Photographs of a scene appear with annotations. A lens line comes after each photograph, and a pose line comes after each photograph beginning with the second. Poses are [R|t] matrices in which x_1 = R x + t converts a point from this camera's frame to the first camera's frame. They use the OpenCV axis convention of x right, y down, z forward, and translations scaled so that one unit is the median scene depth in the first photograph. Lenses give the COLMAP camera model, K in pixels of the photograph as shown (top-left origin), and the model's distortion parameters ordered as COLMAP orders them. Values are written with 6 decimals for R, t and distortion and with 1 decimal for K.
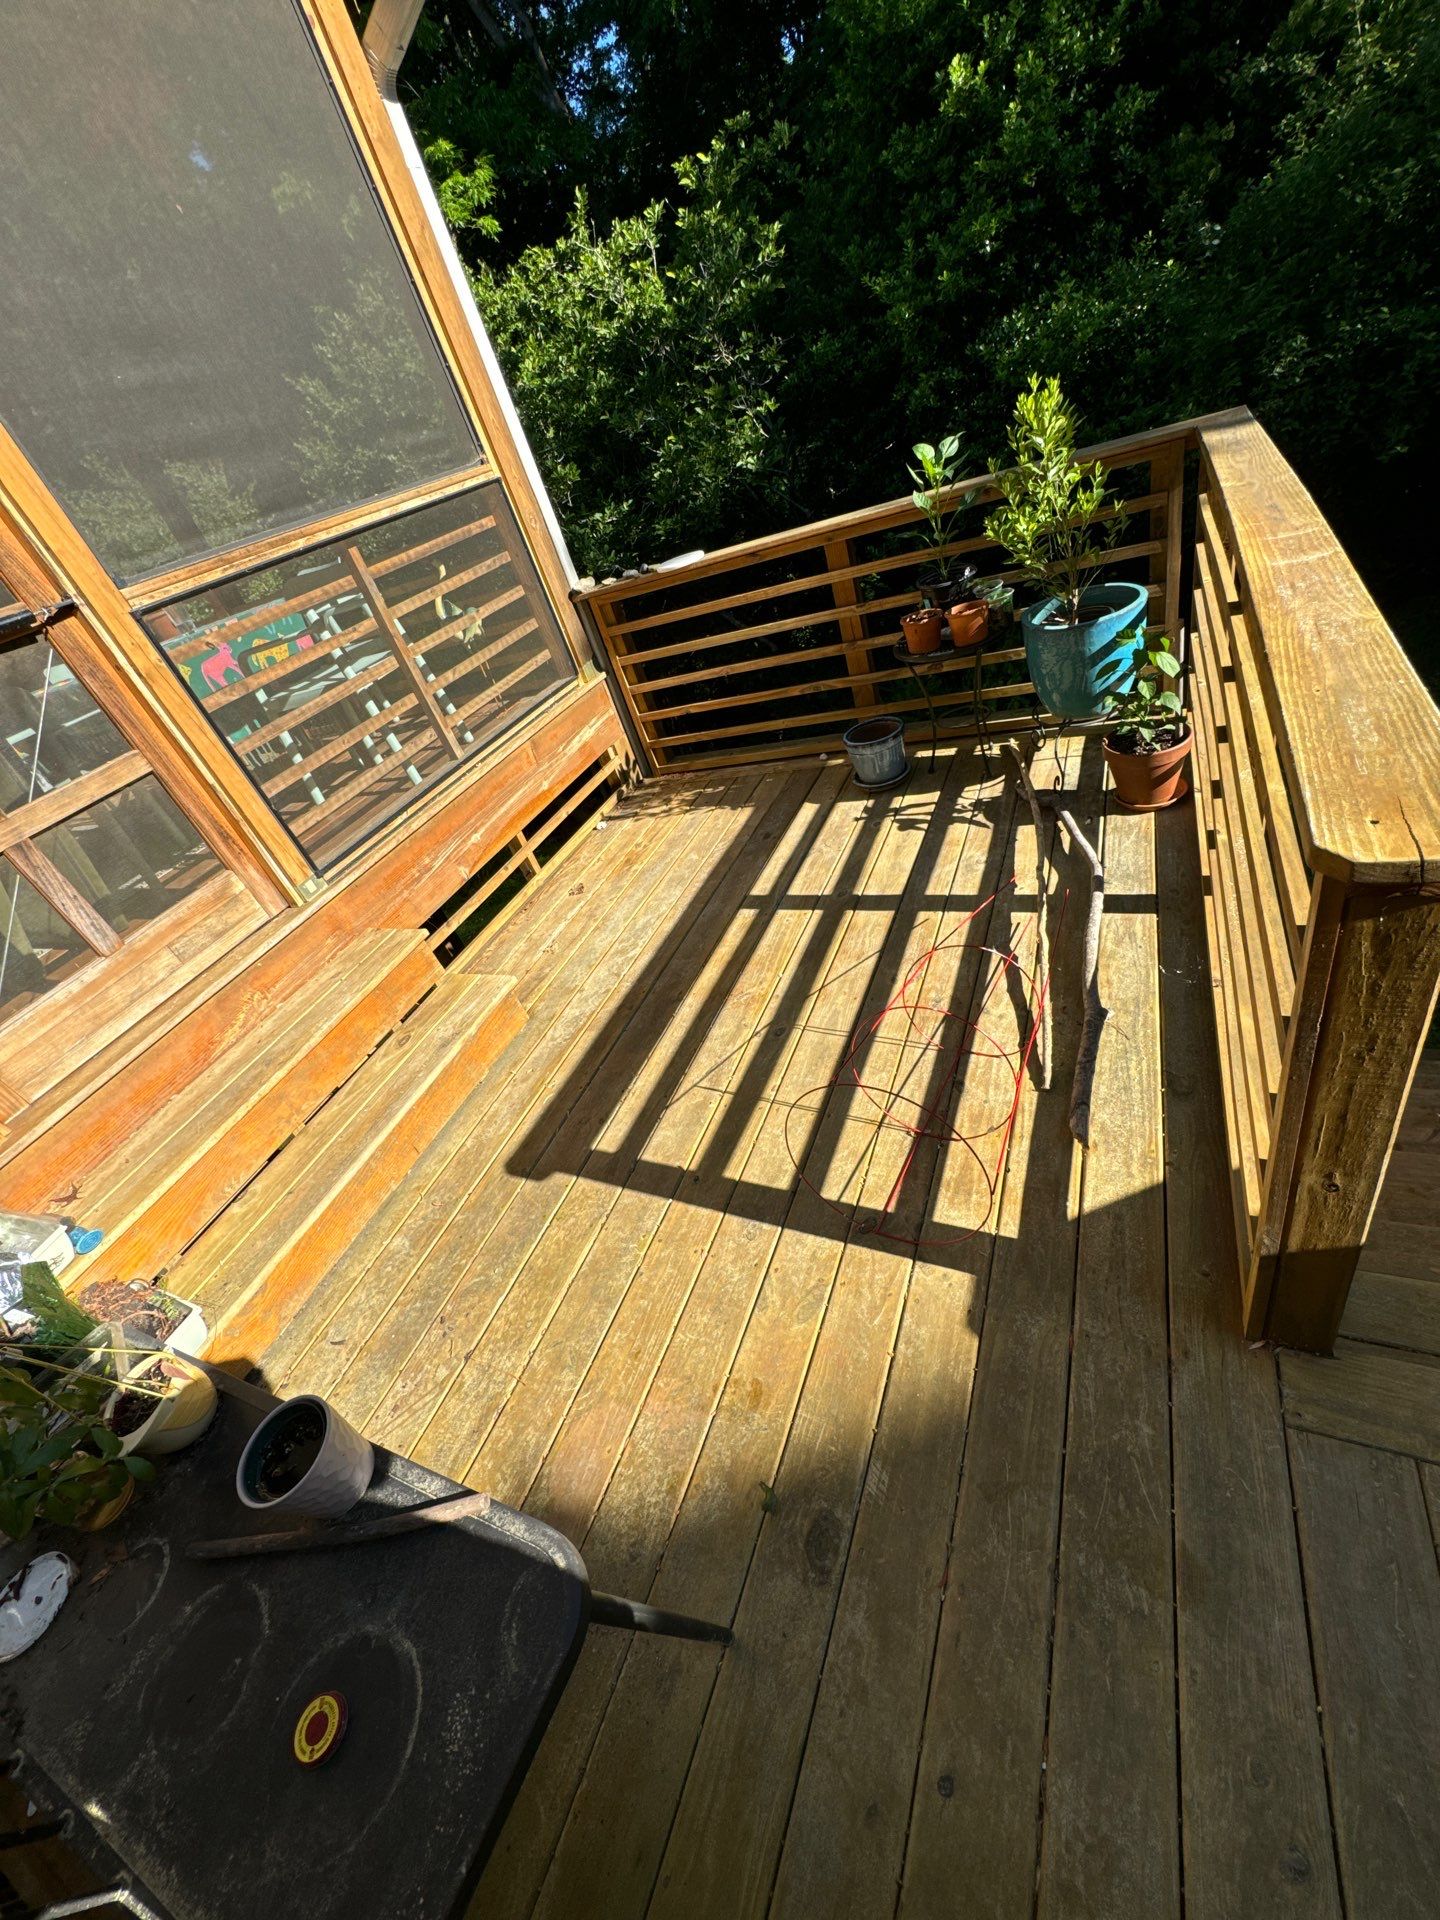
lens RADIAL K [[760.3, 0, 720.0], [0, 760.3, 961.6], [0, 0, 1]] dist [-0.003382, 0.000918]
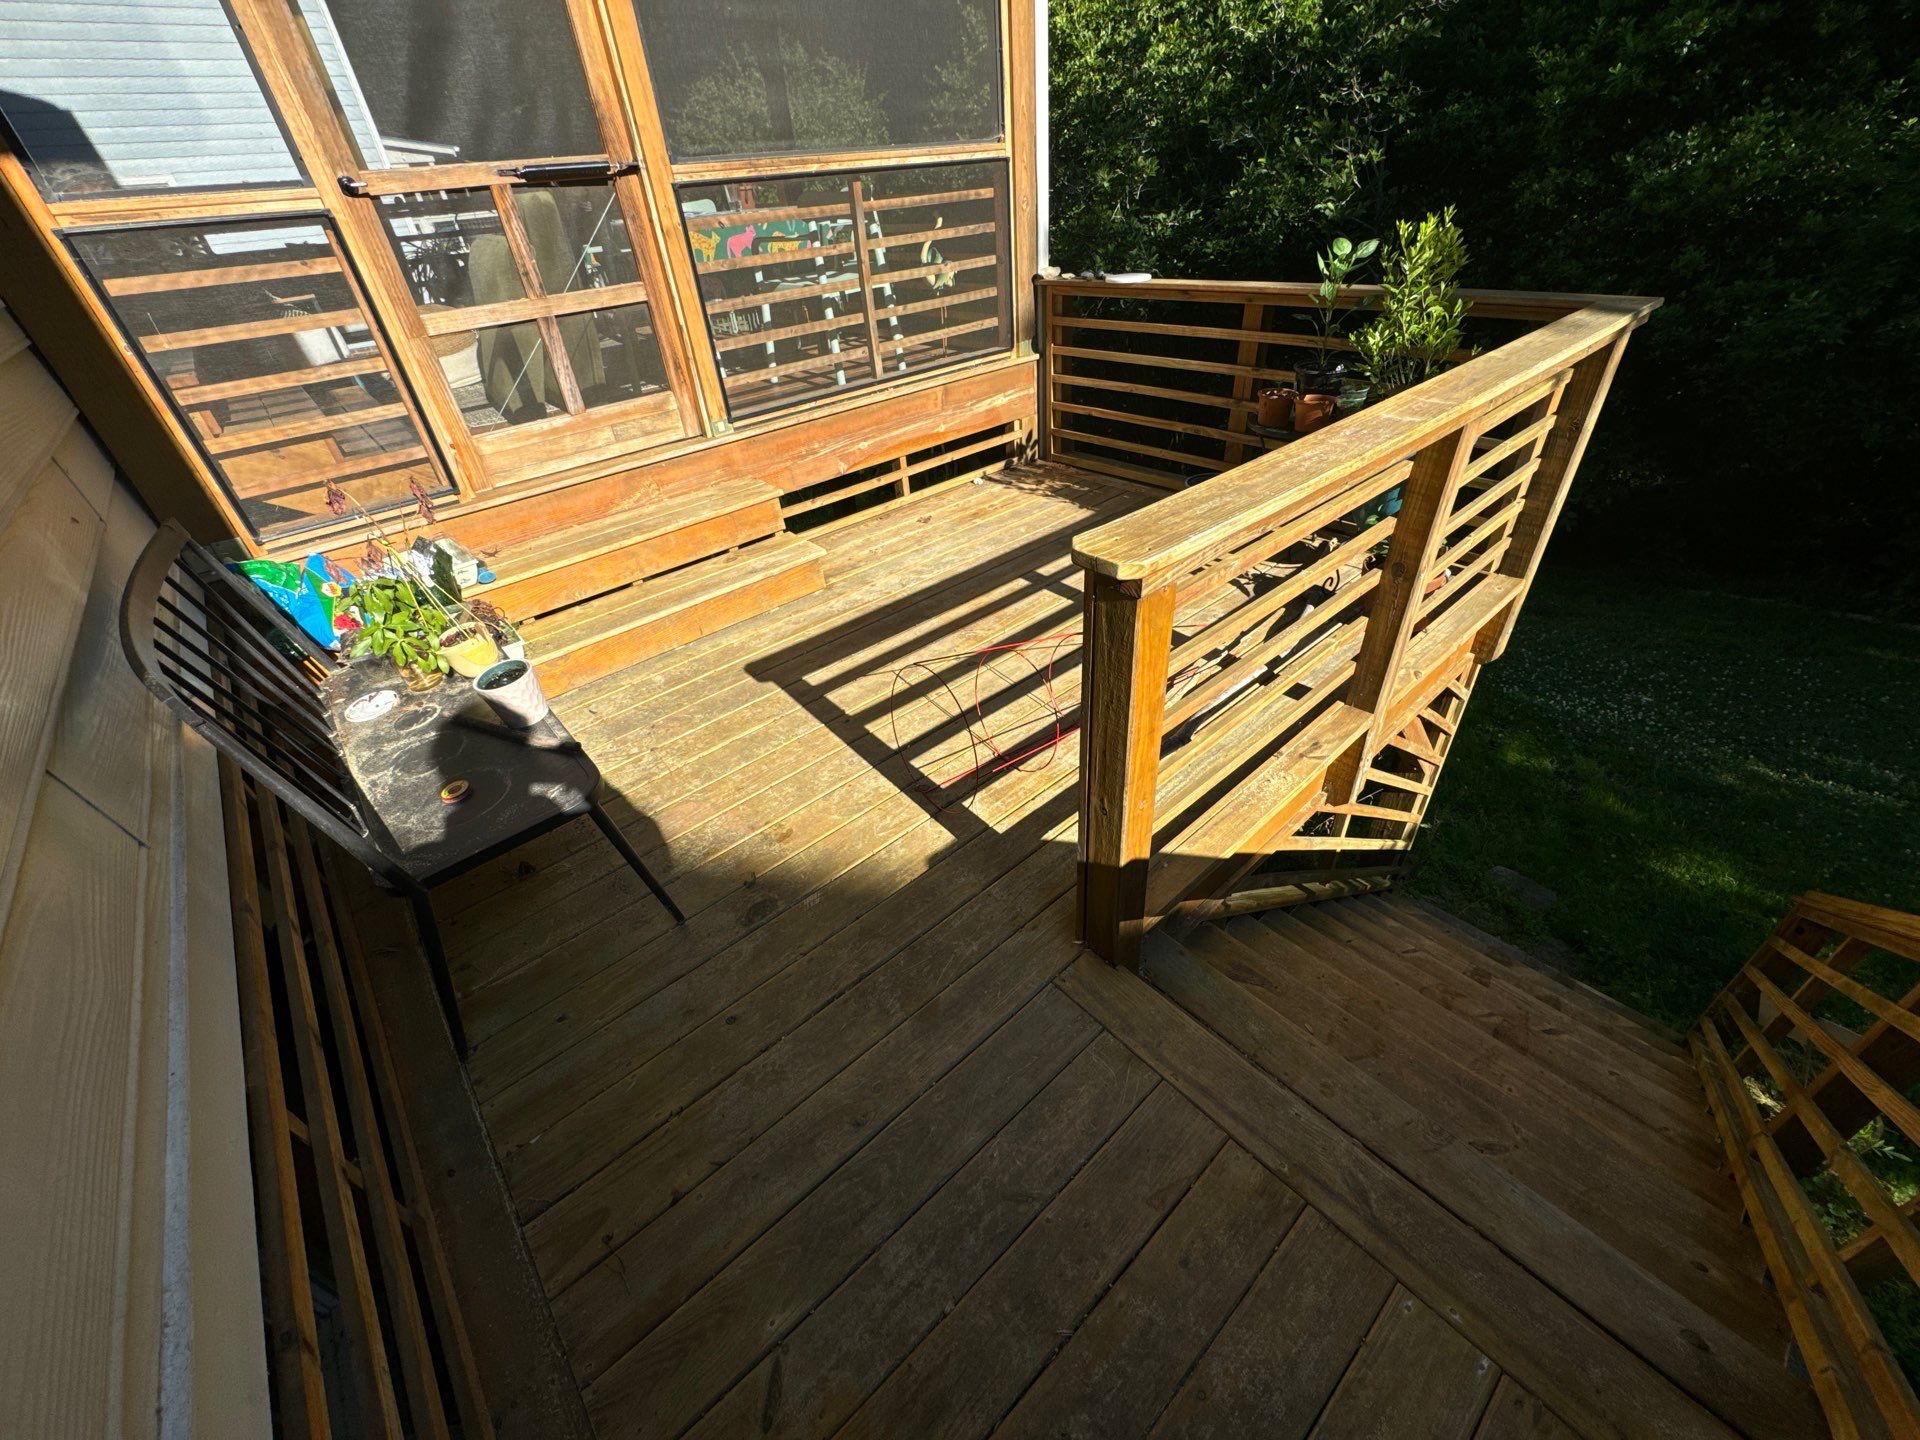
lens RADIAL K [[760.3, 0, 959.9], [0, 760.3, 720.9], [0, 0, 1]] dist [-0.003382, 0.000918]
pose [[0.879198, 0.430927, -0.203254, 0.285531], [-0.414340, 0.902128, 0.120363, 0.028659], [0.235229, -0.021607, 0.971700, -0.177681]]
